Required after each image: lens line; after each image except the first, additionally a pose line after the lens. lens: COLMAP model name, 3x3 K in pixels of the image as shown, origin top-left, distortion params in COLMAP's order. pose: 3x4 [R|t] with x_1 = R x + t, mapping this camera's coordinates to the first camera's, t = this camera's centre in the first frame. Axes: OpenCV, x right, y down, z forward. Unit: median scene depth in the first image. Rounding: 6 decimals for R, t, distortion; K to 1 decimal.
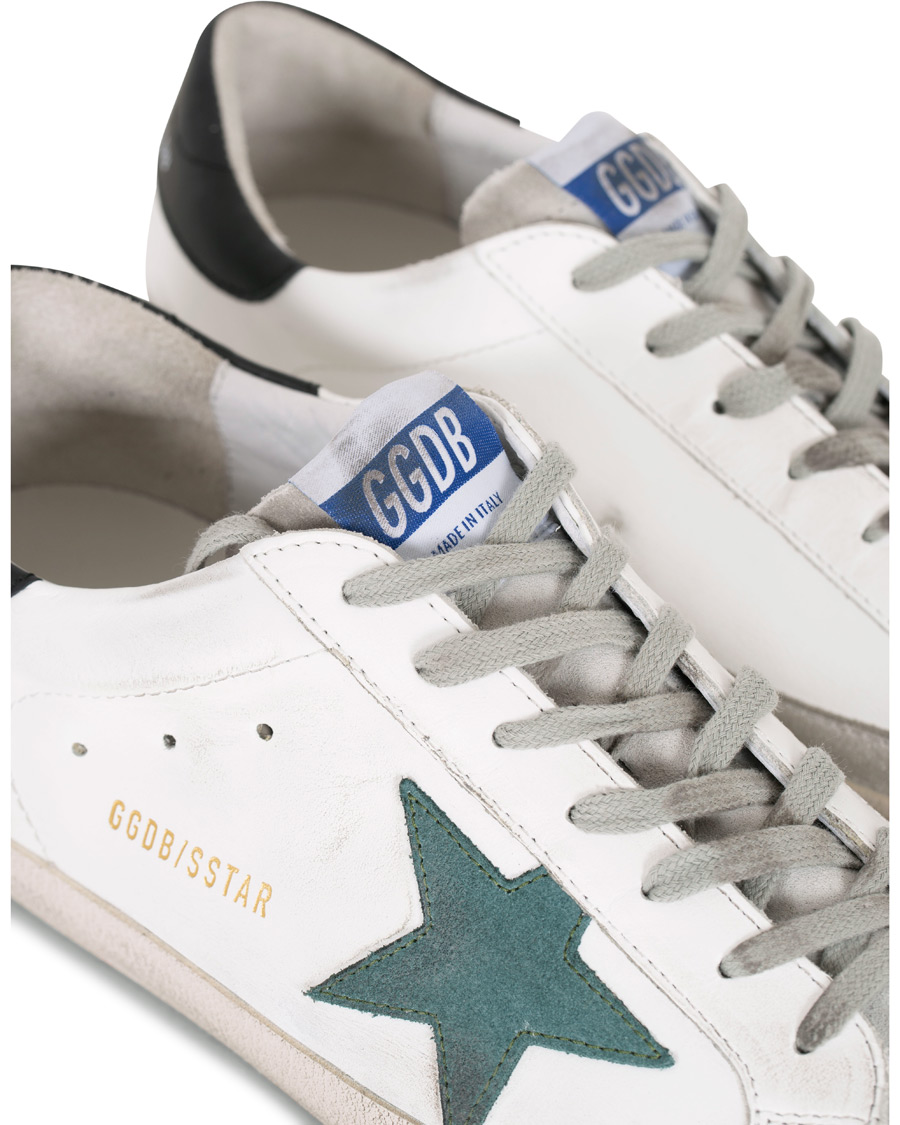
lens RADIAL K [[4121.2, 0, 449.3], [0, 4121.2, 562.5], [0, 0, 1]] dist [-0.174728, 0.000000]
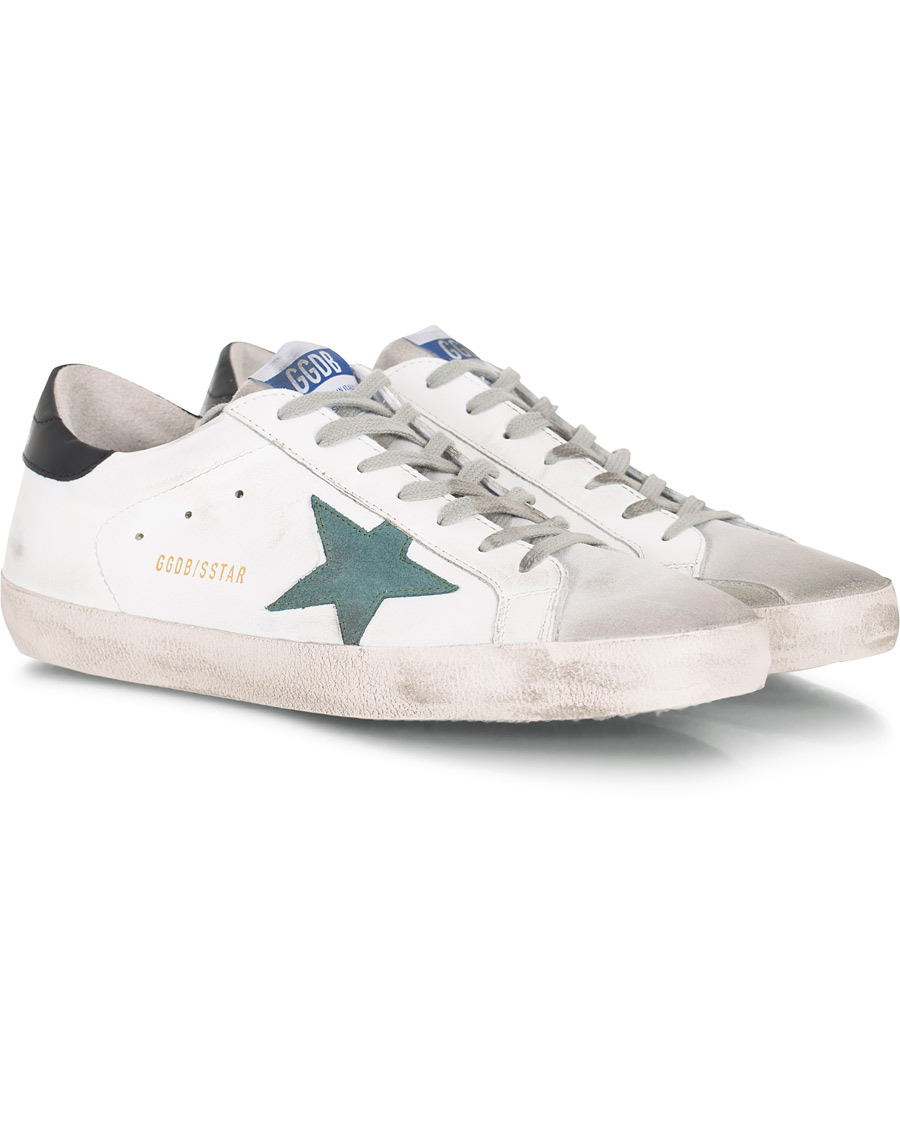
lens RADIAL K [[4121.2, 0, 450.2], [0, 4121.2, 562.5], [0, 0, 1]] dist [-0.174728, 0.000000]
pose [[0.995971, -0.019991, 0.087414, -0.118262], [0.058125, 0.886224, -0.459597, 0.986582], [-0.068281, 0.462826, 0.883816, -0.730287]]
